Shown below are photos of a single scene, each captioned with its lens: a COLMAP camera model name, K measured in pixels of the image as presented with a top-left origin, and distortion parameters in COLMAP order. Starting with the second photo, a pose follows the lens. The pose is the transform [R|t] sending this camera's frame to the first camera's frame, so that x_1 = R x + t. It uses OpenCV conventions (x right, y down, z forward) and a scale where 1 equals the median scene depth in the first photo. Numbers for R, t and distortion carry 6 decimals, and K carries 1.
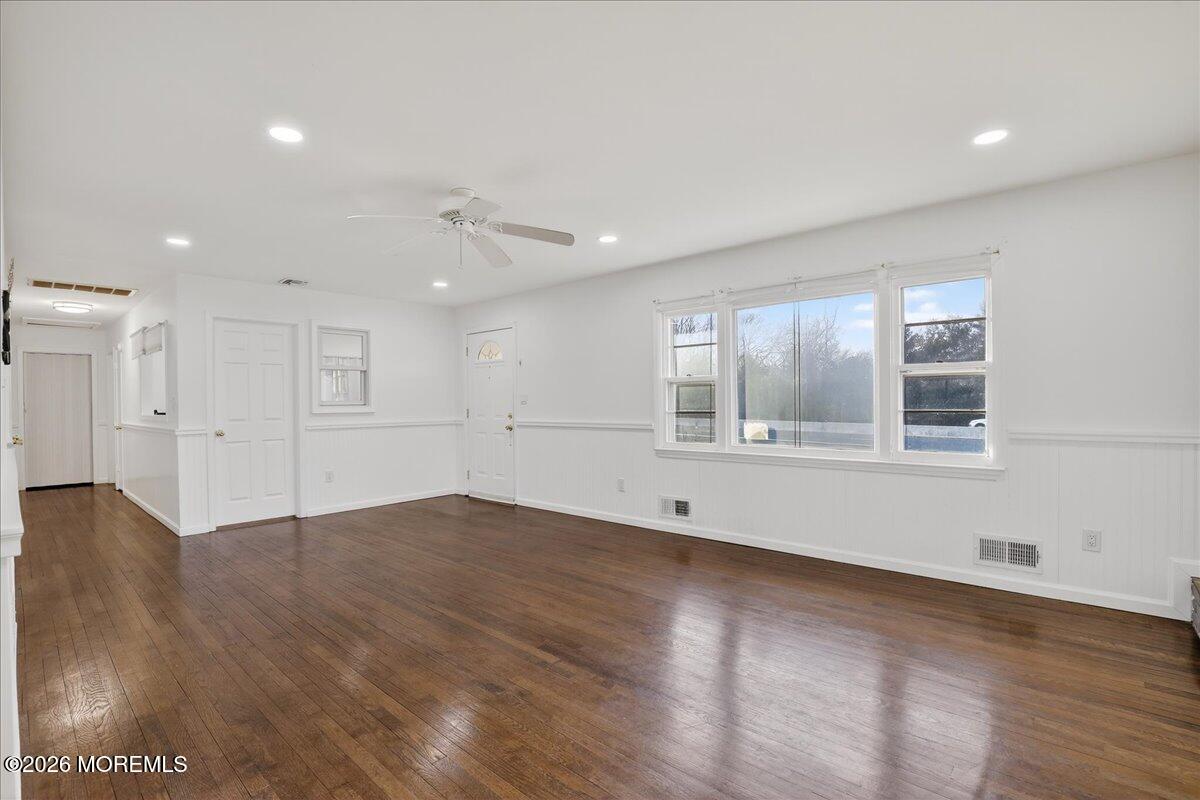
lens RADIAL K [[559.8, 0, 602.0], [0, 559.8, 399.1], [0, 0, 1]] dist [-0.015082, 0.000908]
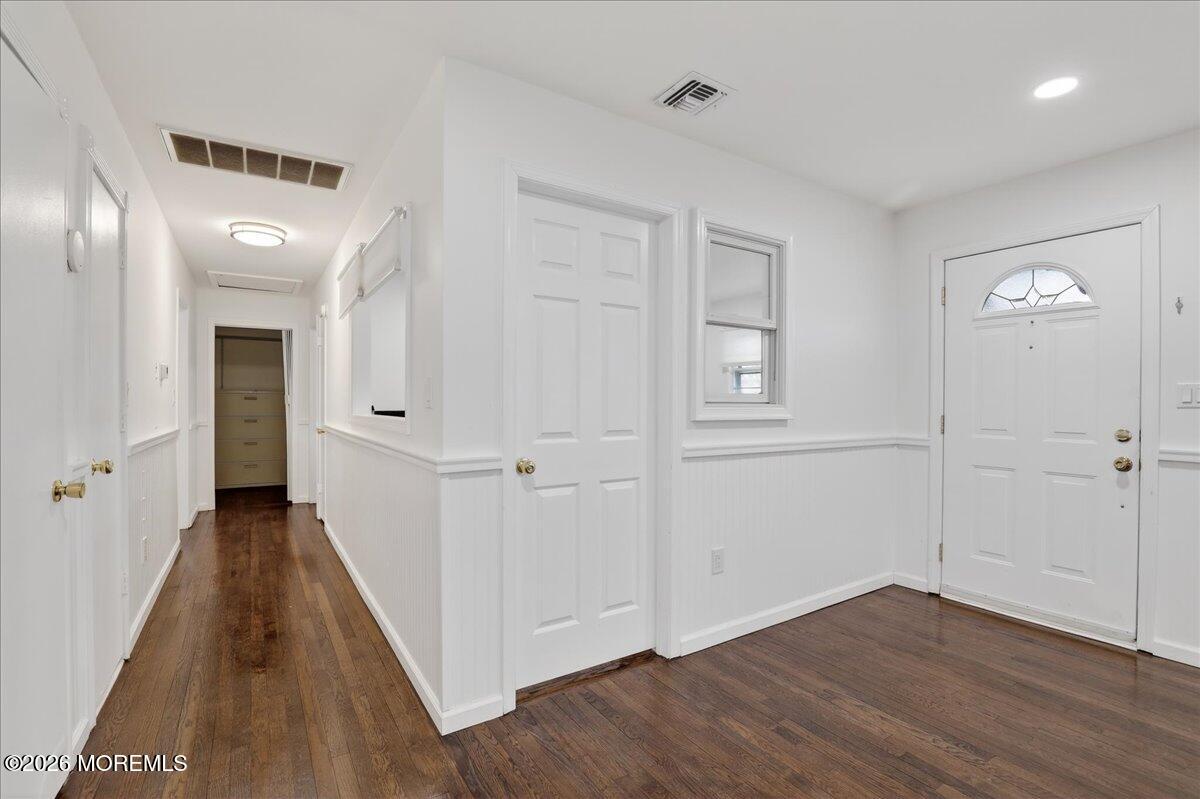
lens RADIAL K [[559.8, 0, 603.5], [0, 559.8, 402.4], [0, 0, 1]] dist [-0.015082, 0.000908]
pose [[0.967081, 0.017771, -0.253846, -0.441660], [-0.017284, 0.999842, 0.004149, 0.009888], [0.253880, 0.000375, 0.967236, 0.516336]]
